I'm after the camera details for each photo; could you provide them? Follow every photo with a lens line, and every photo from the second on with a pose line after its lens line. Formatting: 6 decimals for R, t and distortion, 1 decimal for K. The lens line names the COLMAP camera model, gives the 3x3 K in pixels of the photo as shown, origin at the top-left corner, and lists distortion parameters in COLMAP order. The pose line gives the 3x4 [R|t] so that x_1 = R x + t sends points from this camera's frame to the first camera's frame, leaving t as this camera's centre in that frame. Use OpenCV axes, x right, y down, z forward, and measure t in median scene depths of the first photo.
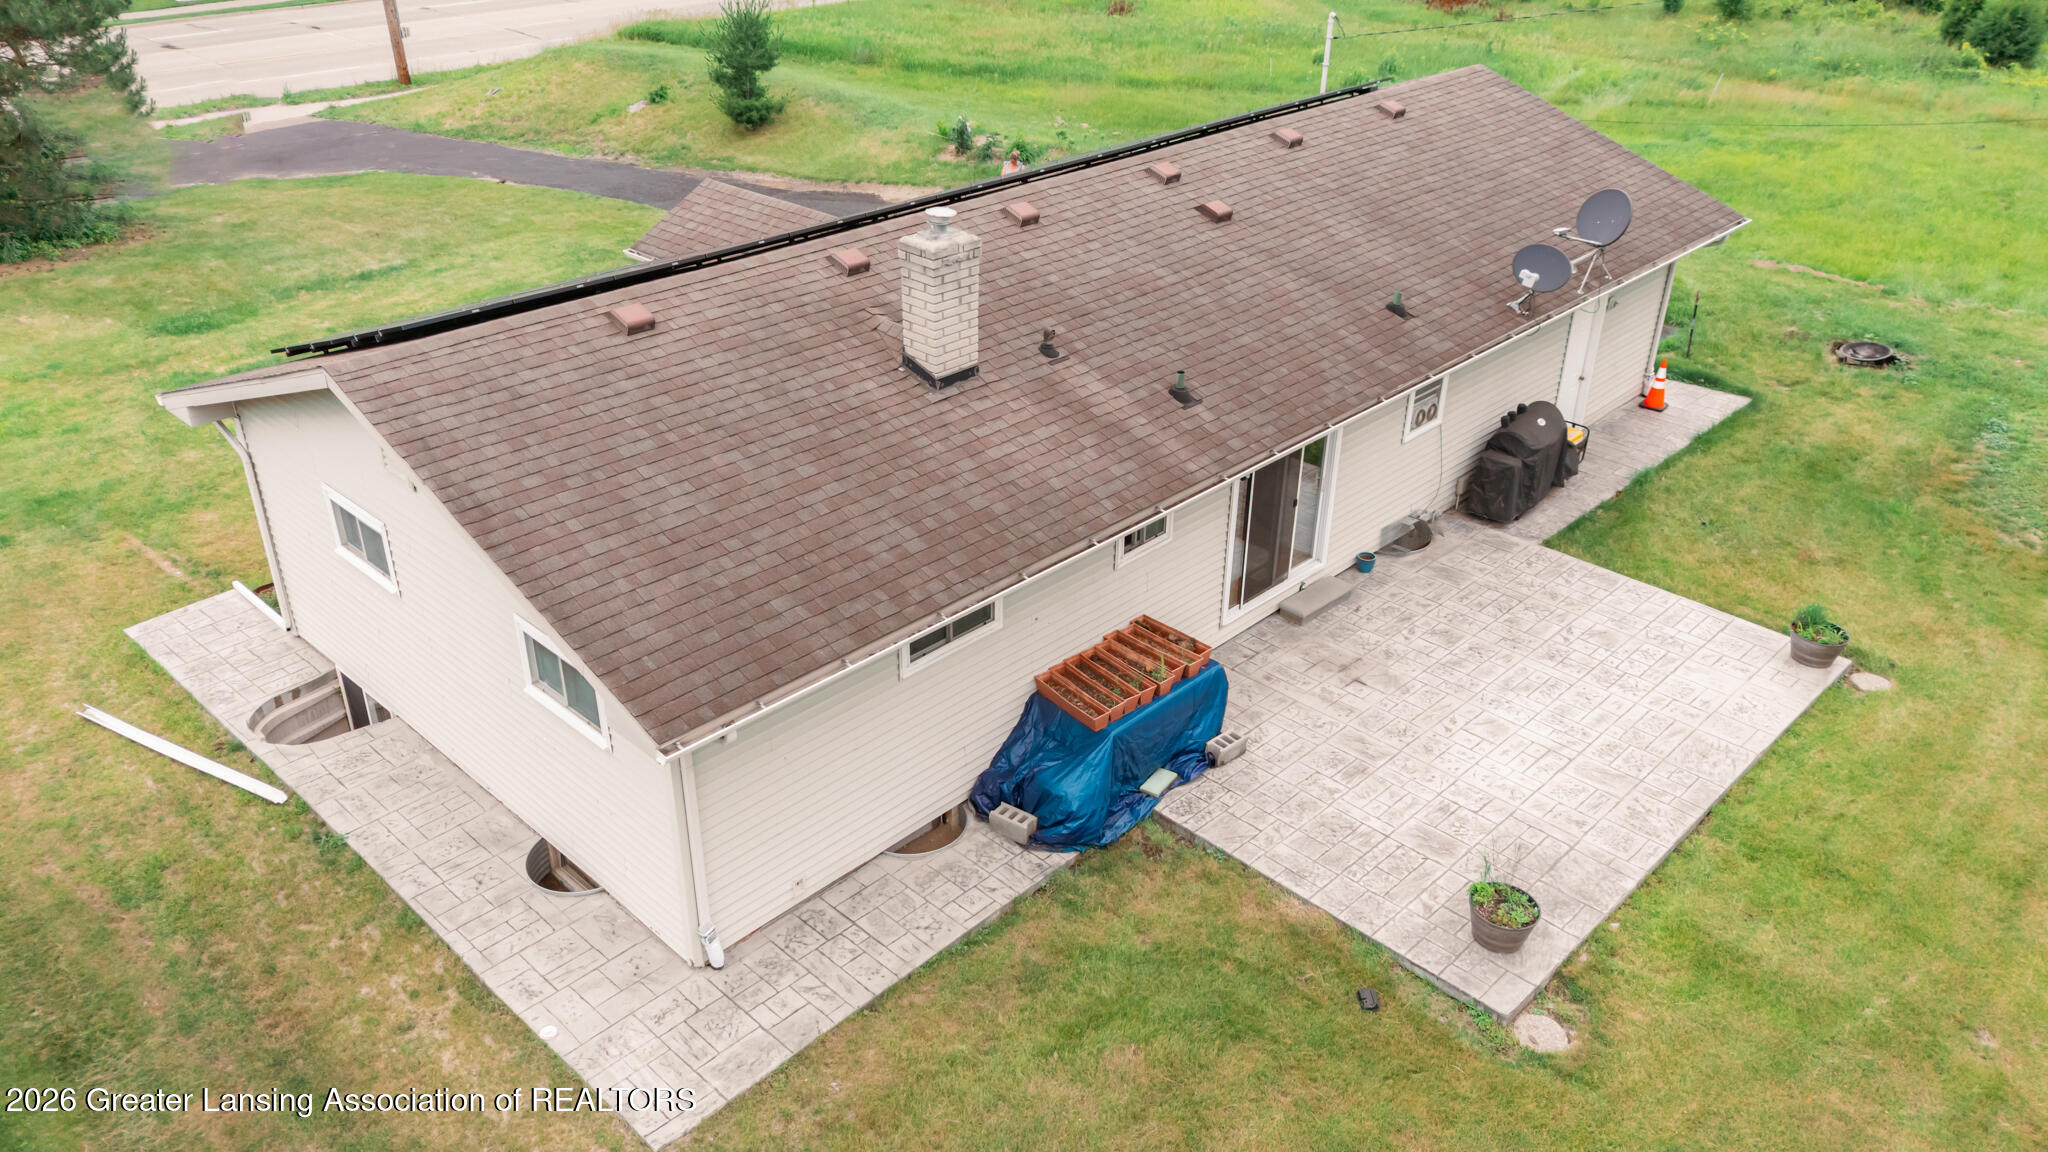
lens RADIAL K [[1497.7, 0, 1024.0], [0, 1497.7, 576.0], [0, 0, 1]] dist [0.081396, -0.074509]
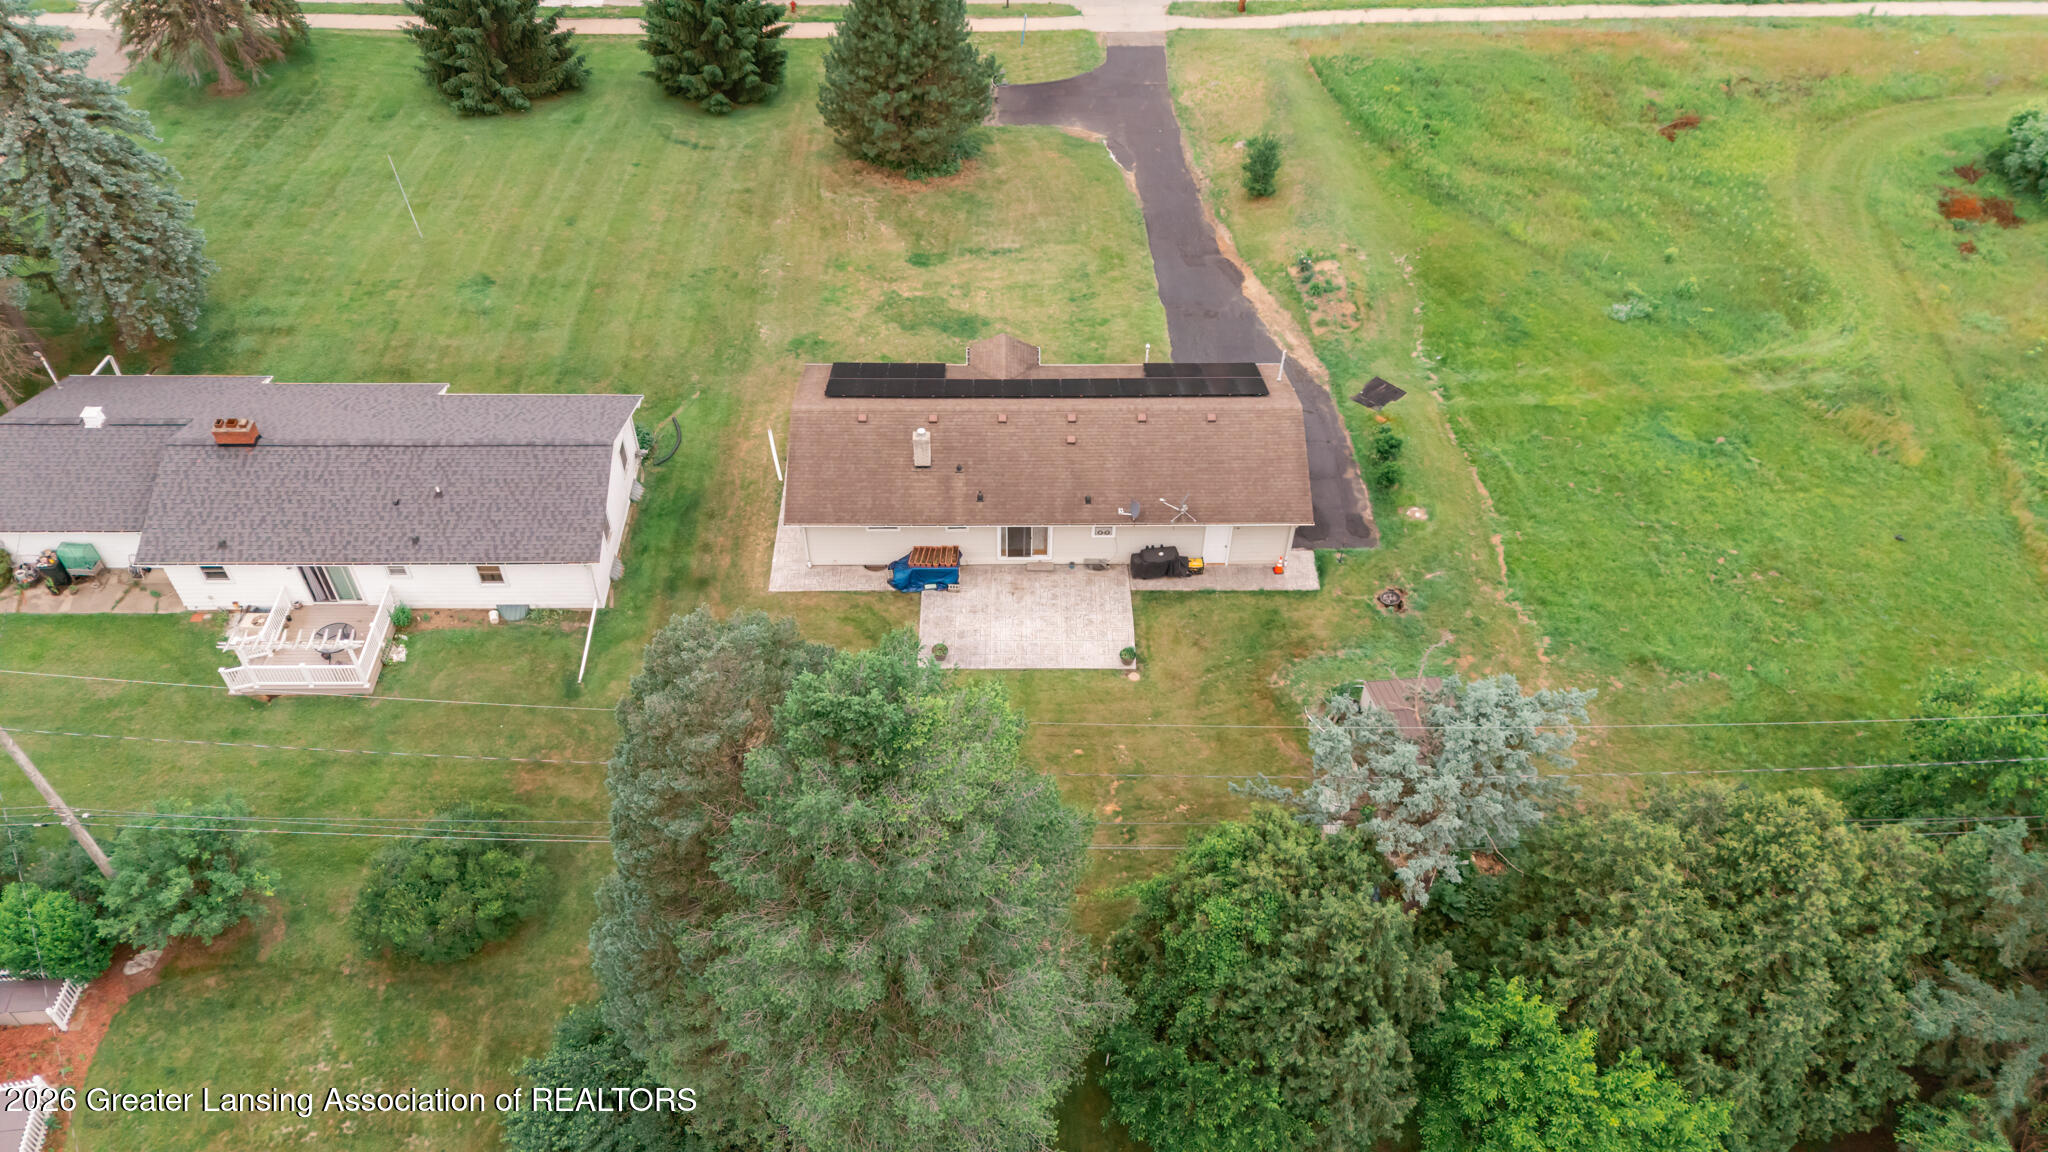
lens RADIAL K [[1497.7, 0, 1024.0], [0, 1497.7, 576.0], [0, 0, 1]] dist [0.081396, -0.074509]
pose [[0.715782, 0.522045, -0.463815, 1.907678], [-0.357885, 0.844562, 0.398287, -1.411260], [0.599645, -0.119094, 0.791355, -1.783461]]
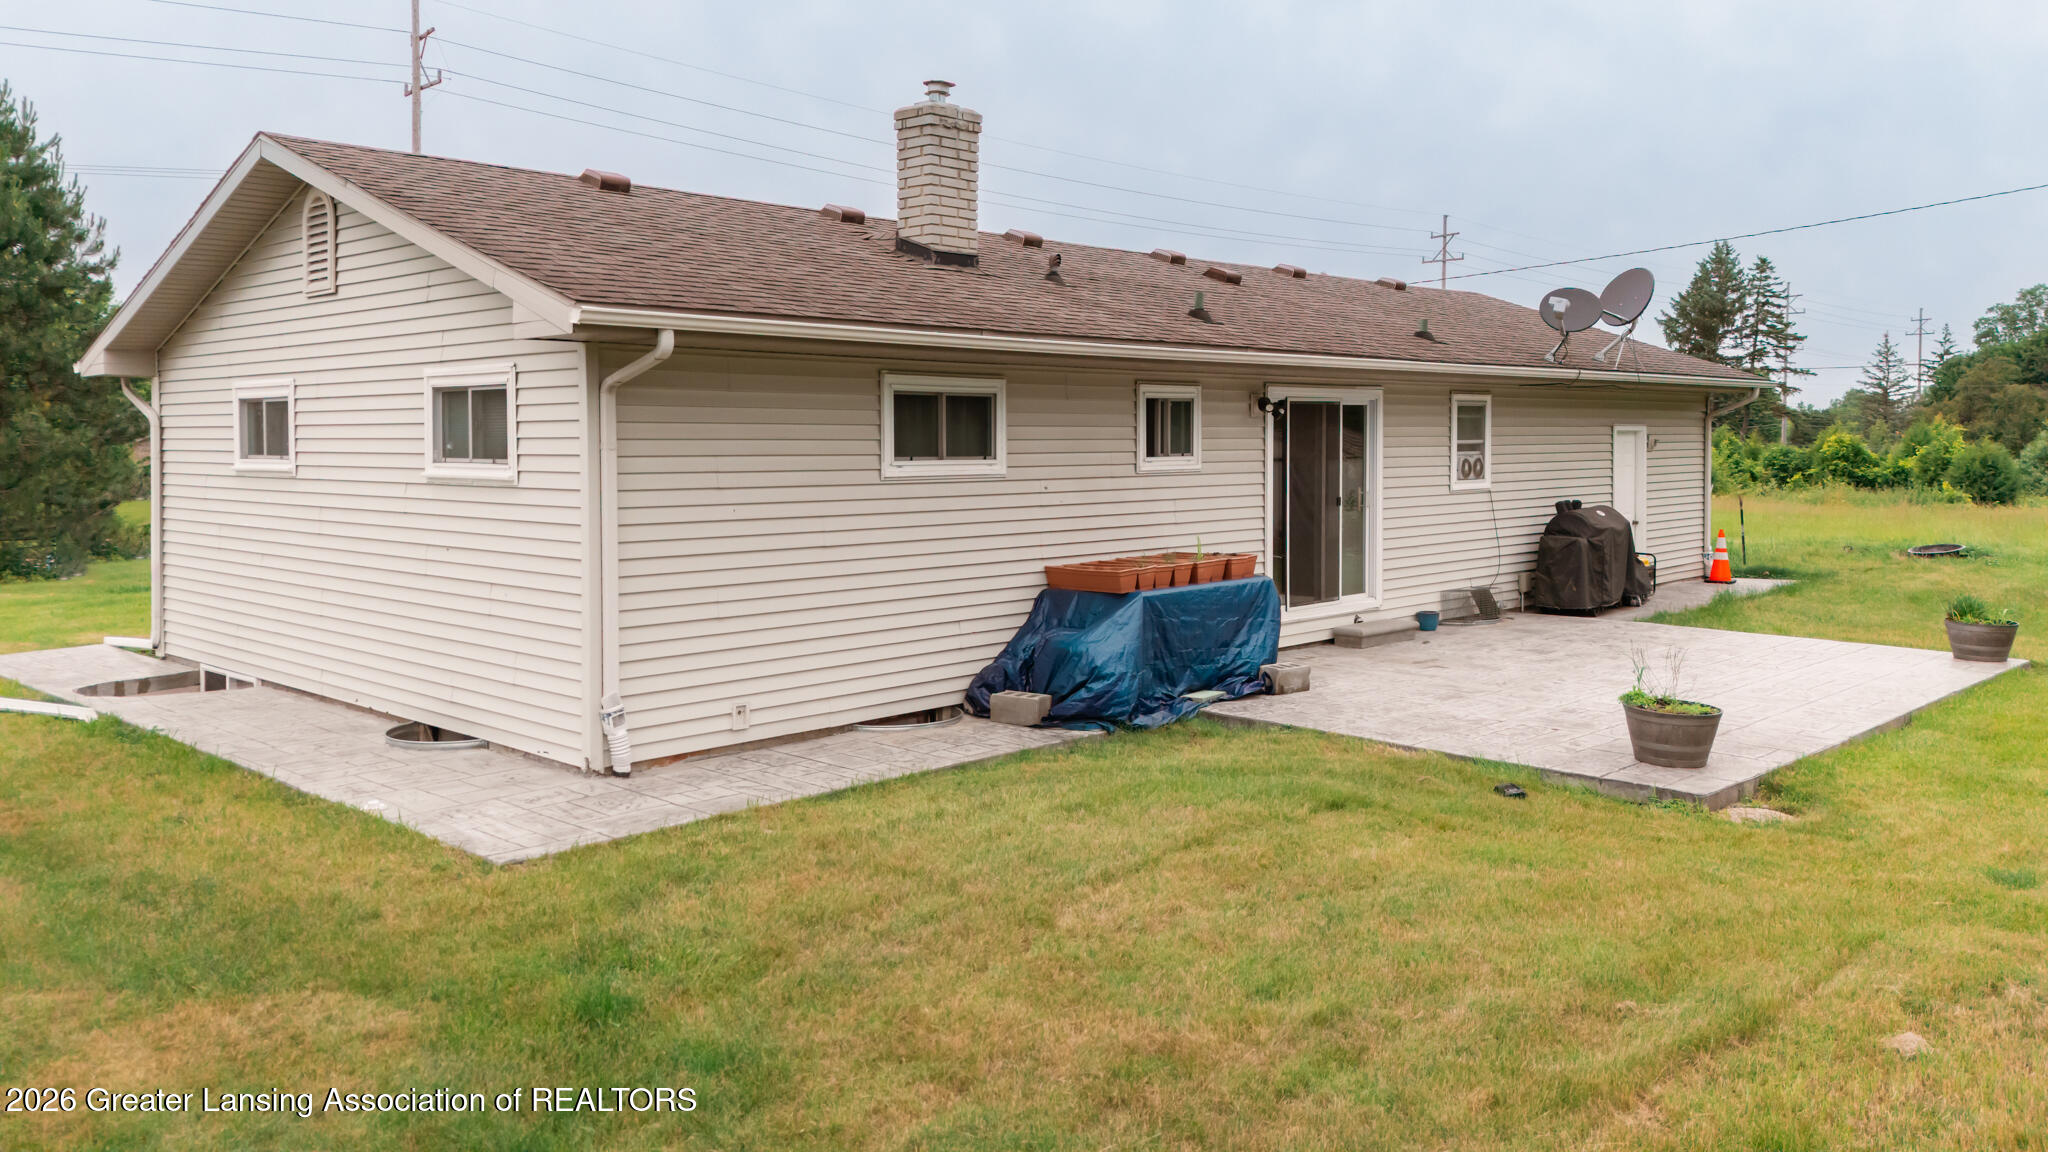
lens RADIAL K [[1522.4, 0, 1024.0], [0, 1522.4, 576.0], [0, 0, 1]] dist [0.081141, -0.079039]
pose [[0.999902, -0.013771, -0.002323, -0.002543], [0.011096, 0.884391, -0.466616, 0.446722], [0.008480, 0.466545, 0.884457, 0.248576]]
